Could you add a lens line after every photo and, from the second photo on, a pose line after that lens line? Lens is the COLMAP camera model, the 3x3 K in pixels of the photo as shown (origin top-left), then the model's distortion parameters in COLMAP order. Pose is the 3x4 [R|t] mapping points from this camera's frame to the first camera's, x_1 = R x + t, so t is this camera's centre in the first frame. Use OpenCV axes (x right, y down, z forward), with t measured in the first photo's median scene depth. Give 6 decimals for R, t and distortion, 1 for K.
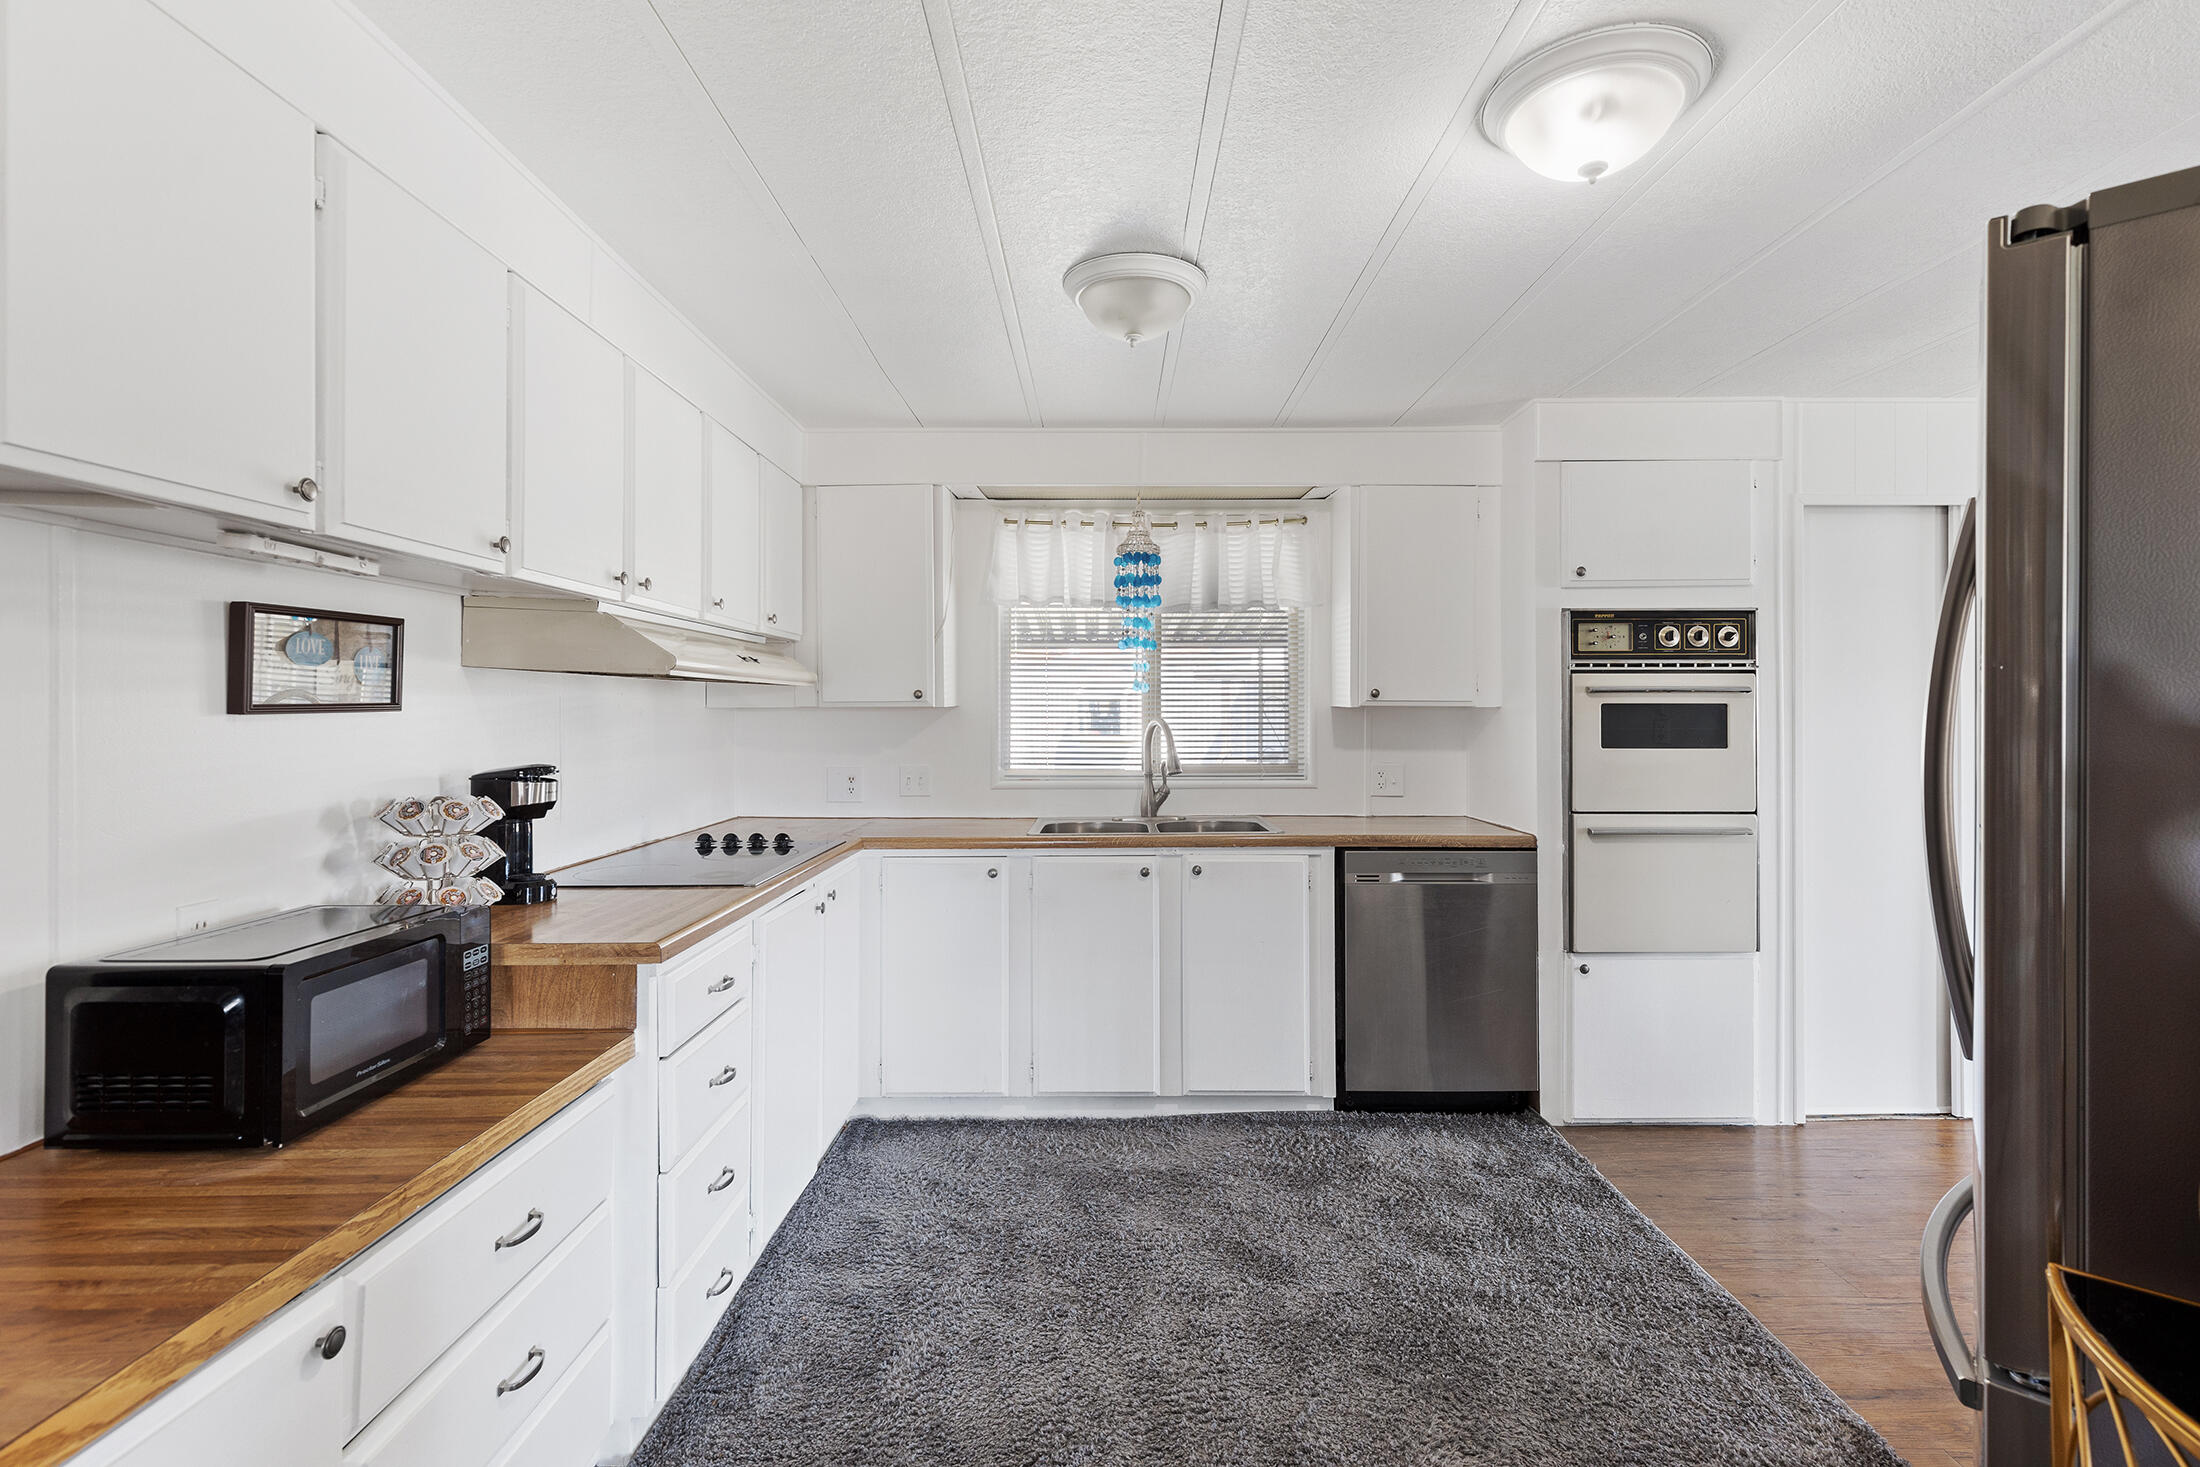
lens RADIAL K [[1015.6, 0, 1115.3], [0, 1015.6, 707.2], [0, 0, 1]] dist [0.011267, -0.000347]
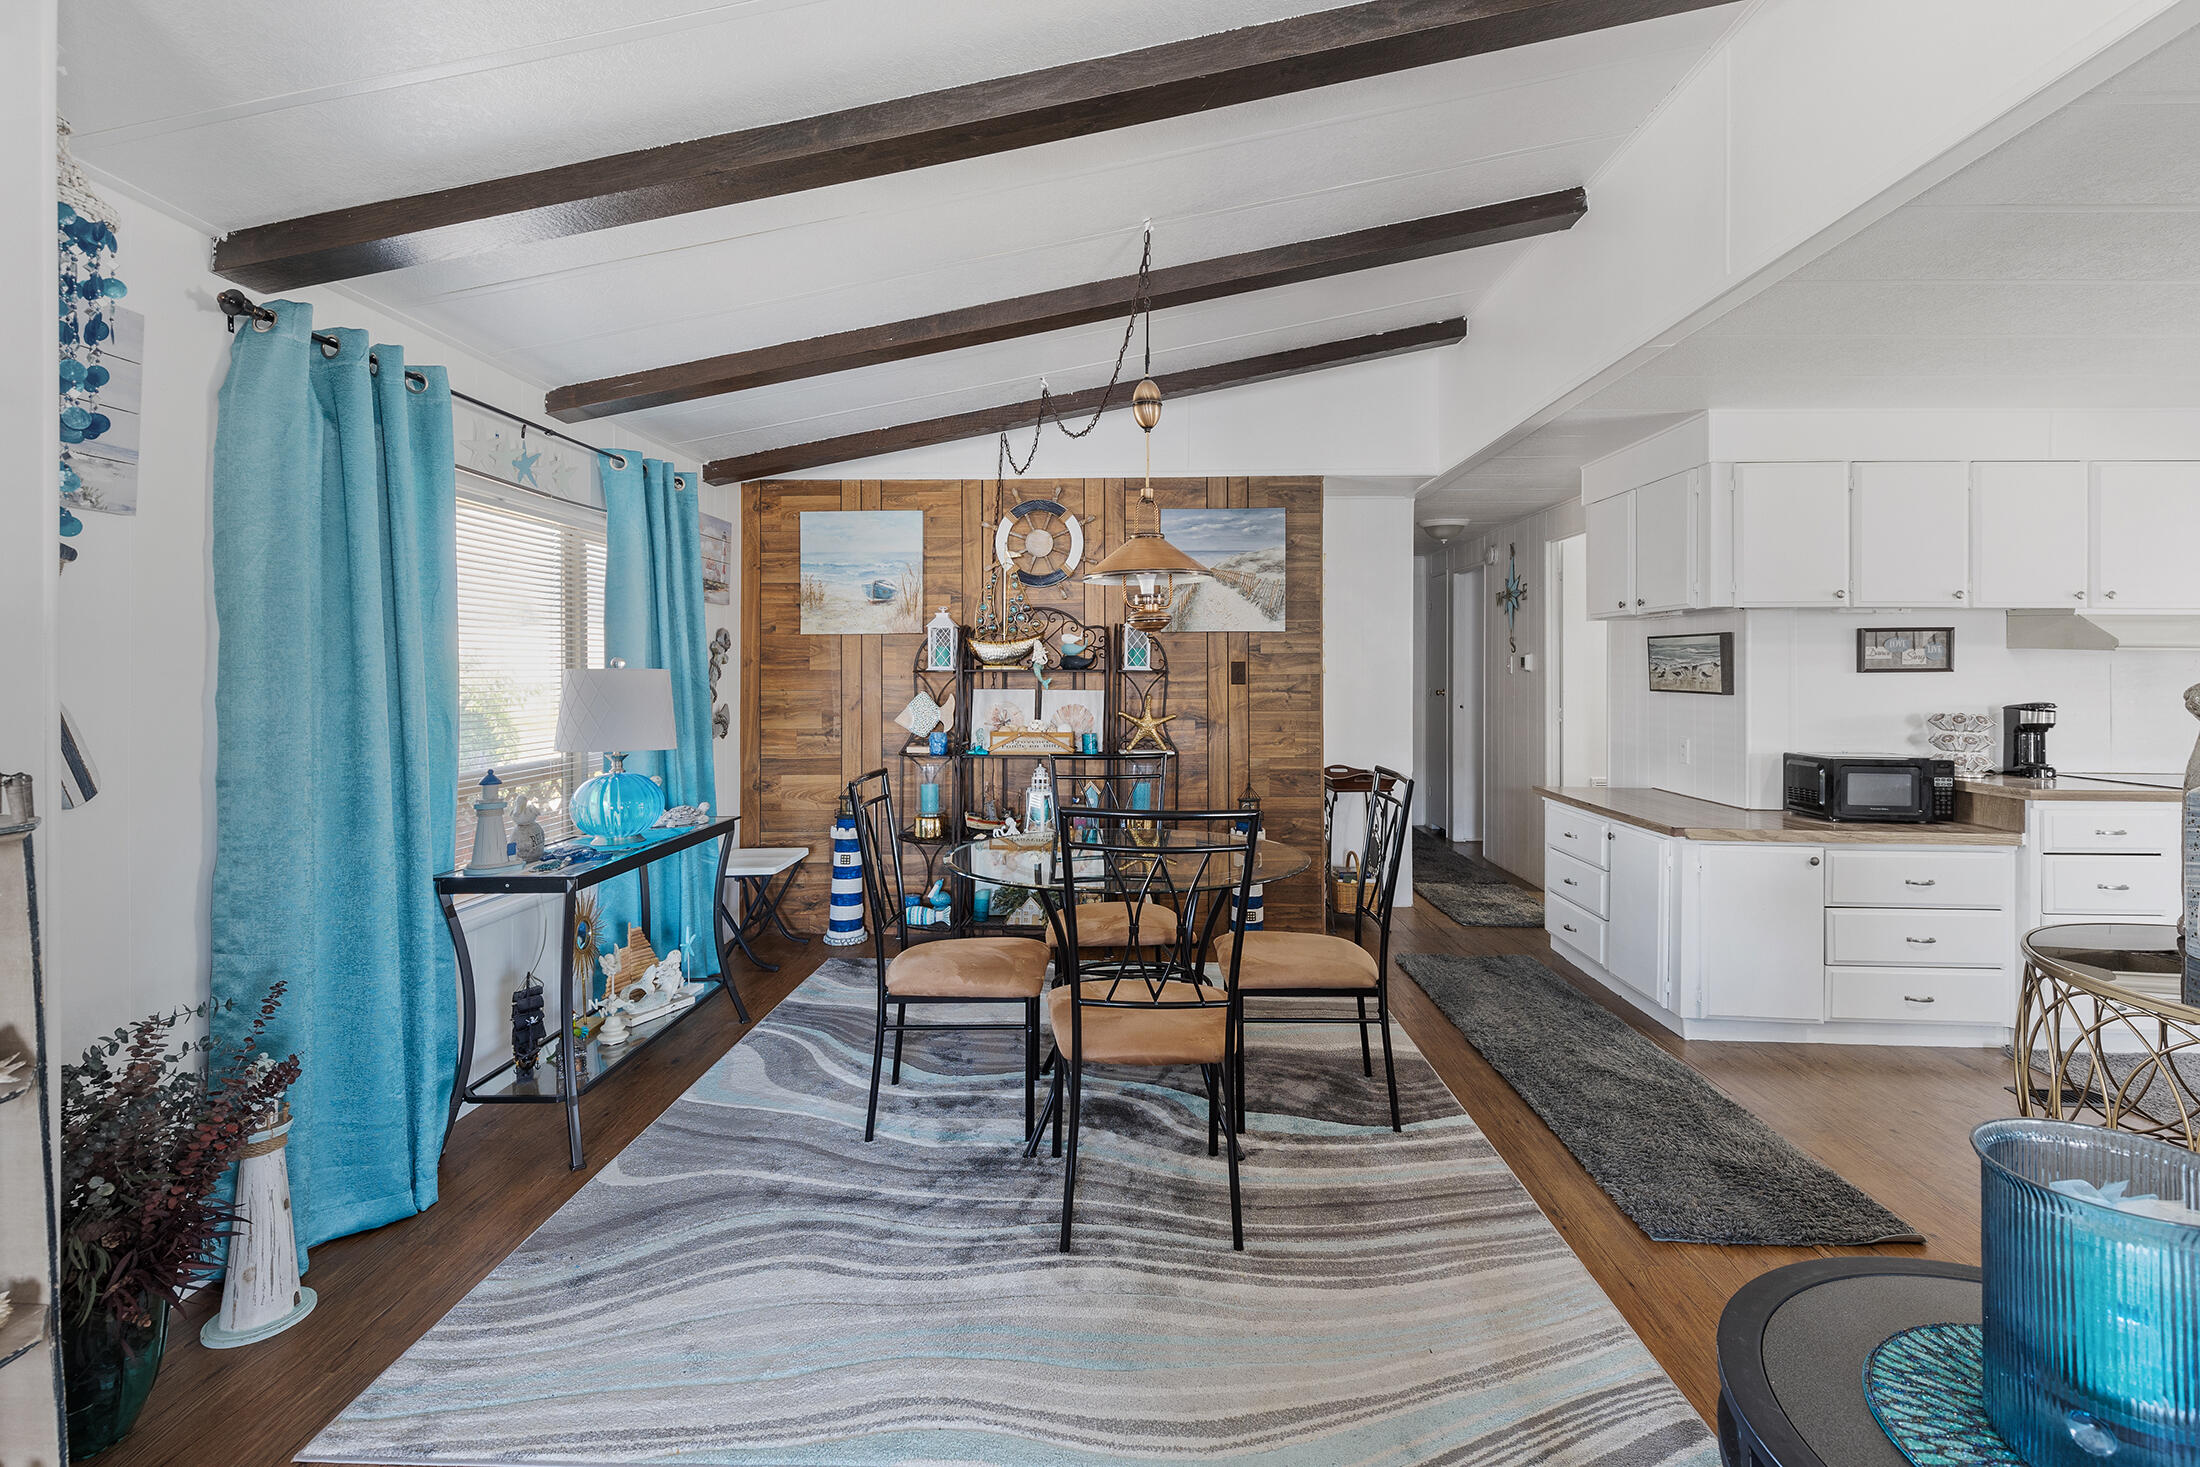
lens RADIAL K [[999.8, 0, 1089.9], [0, 999.8, 664.2], [0, 0, 1]] dist [0.002524, 0.000238]
pose [[-0.052054, -0.003481, -0.998638, 0.876780], [0.000617, 0.999994, -0.003518, -0.003515], [0.998644, -0.000799, -0.052052, -0.396328]]
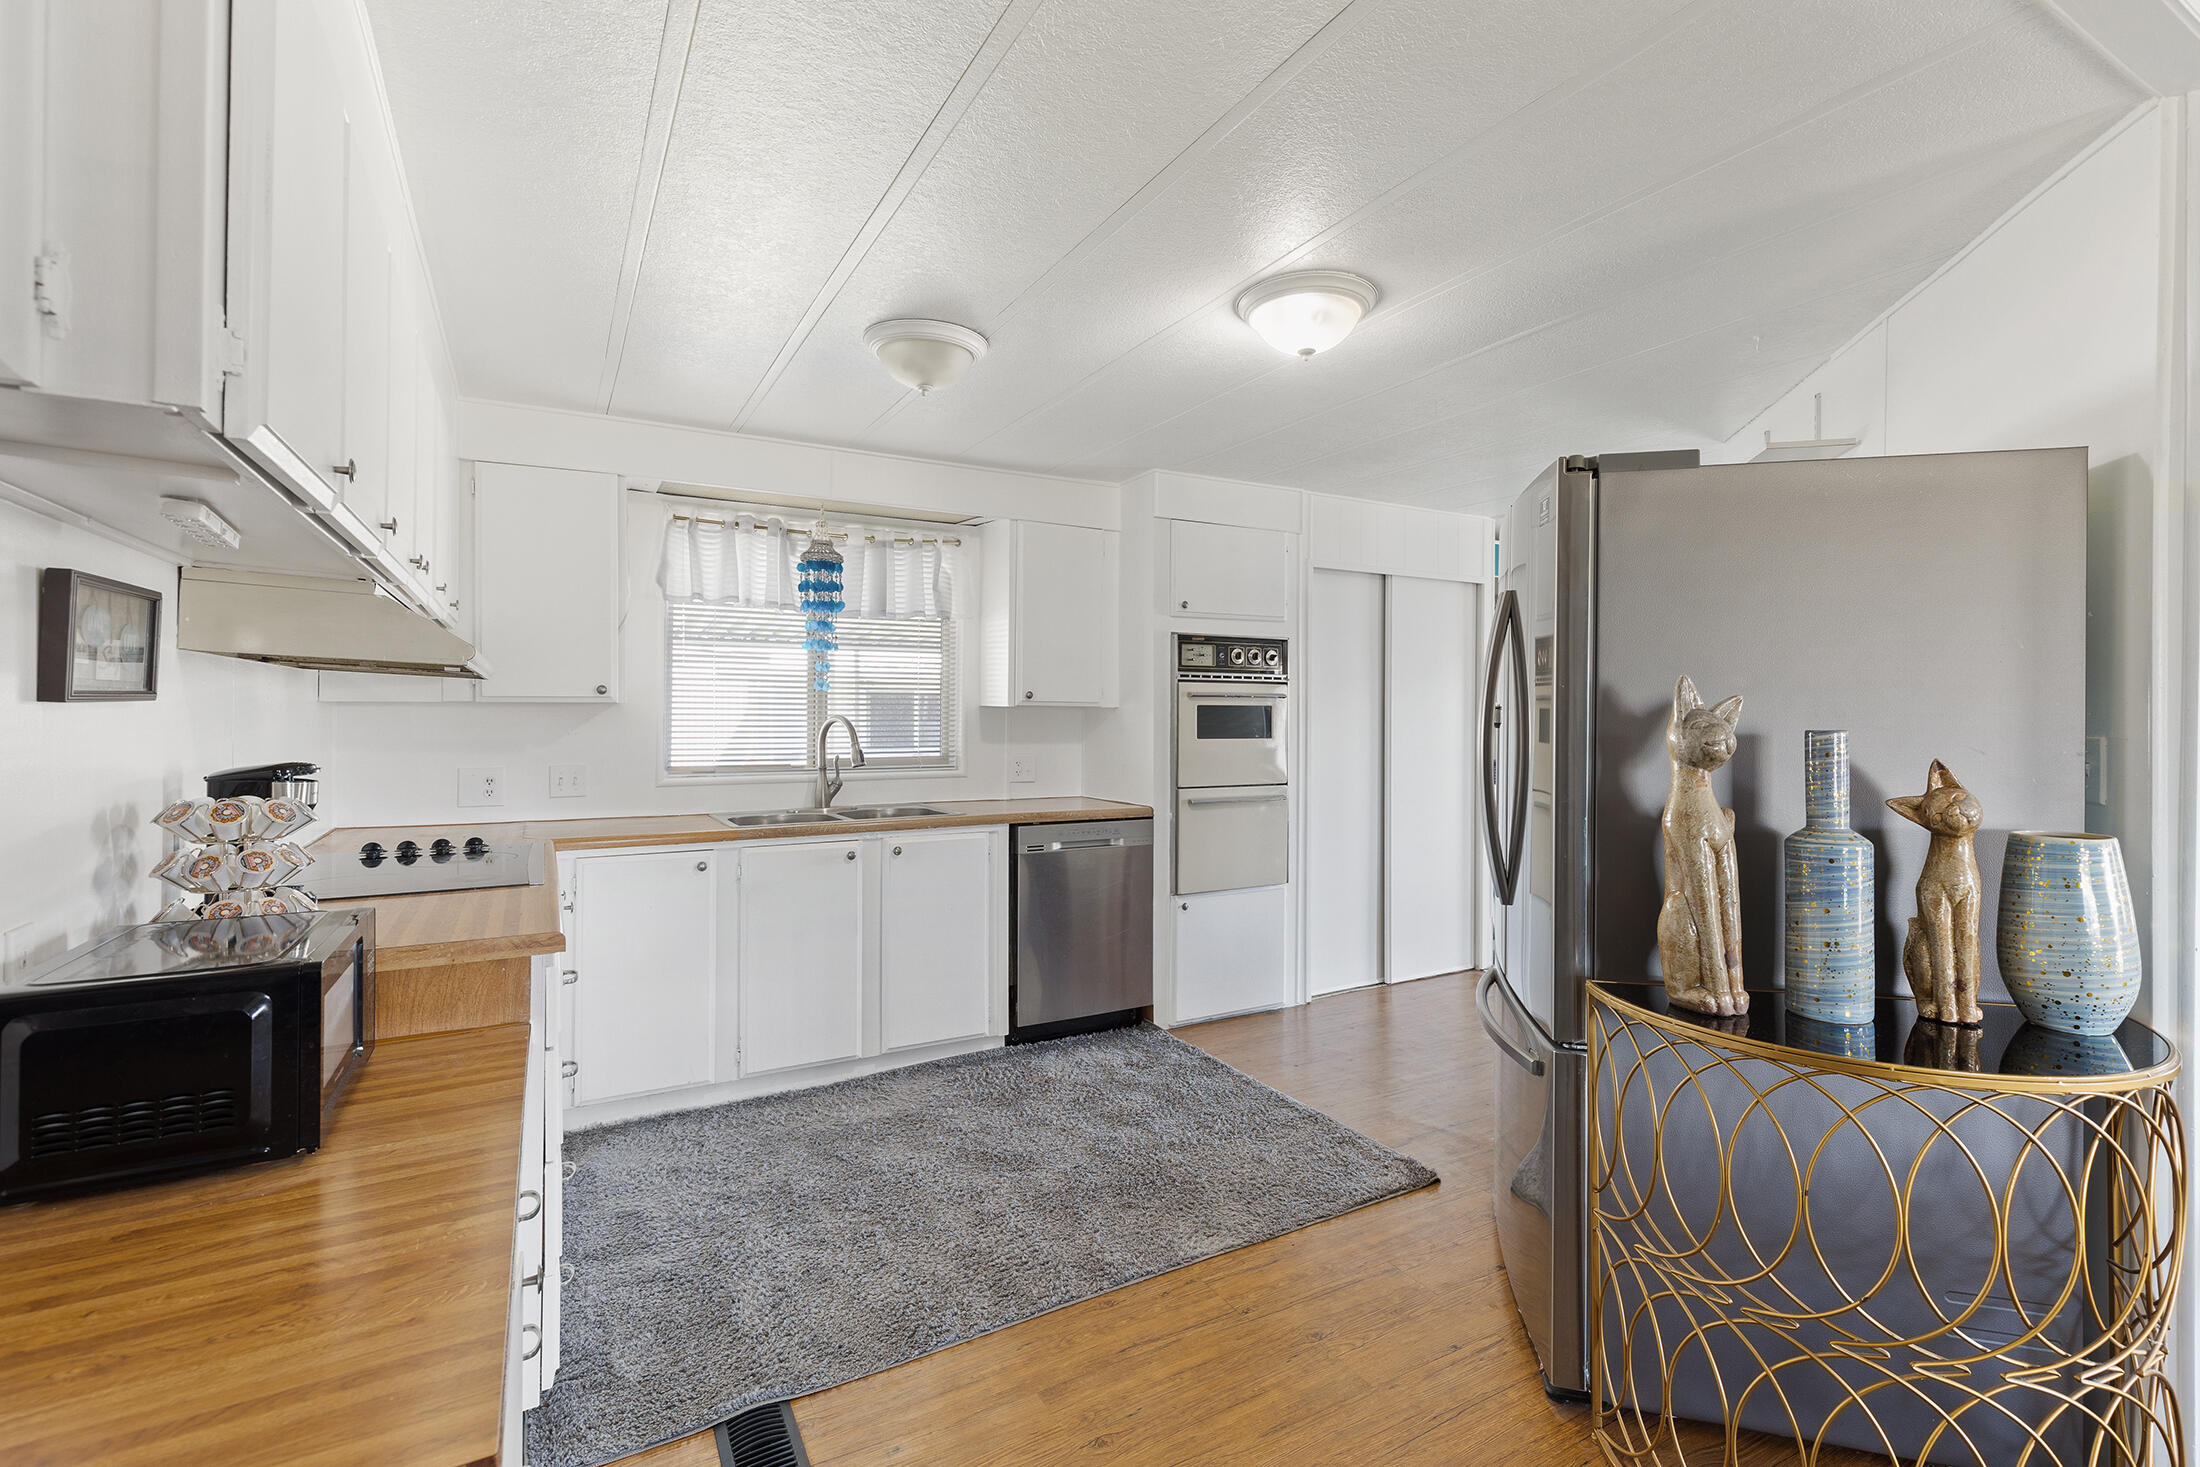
lens RADIAL K [[1001.6, 0, 1107.7], [0, 1001.6, 710.0], [0, 0, 1]] dist [0.015456, -0.000223]
pose [[0.871679, 0.006211, 0.490039, -0.261302], [-0.006939, 0.999976, -0.000330, 0.003952], [-0.490029, -0.003113, 0.871701, -0.077984]]
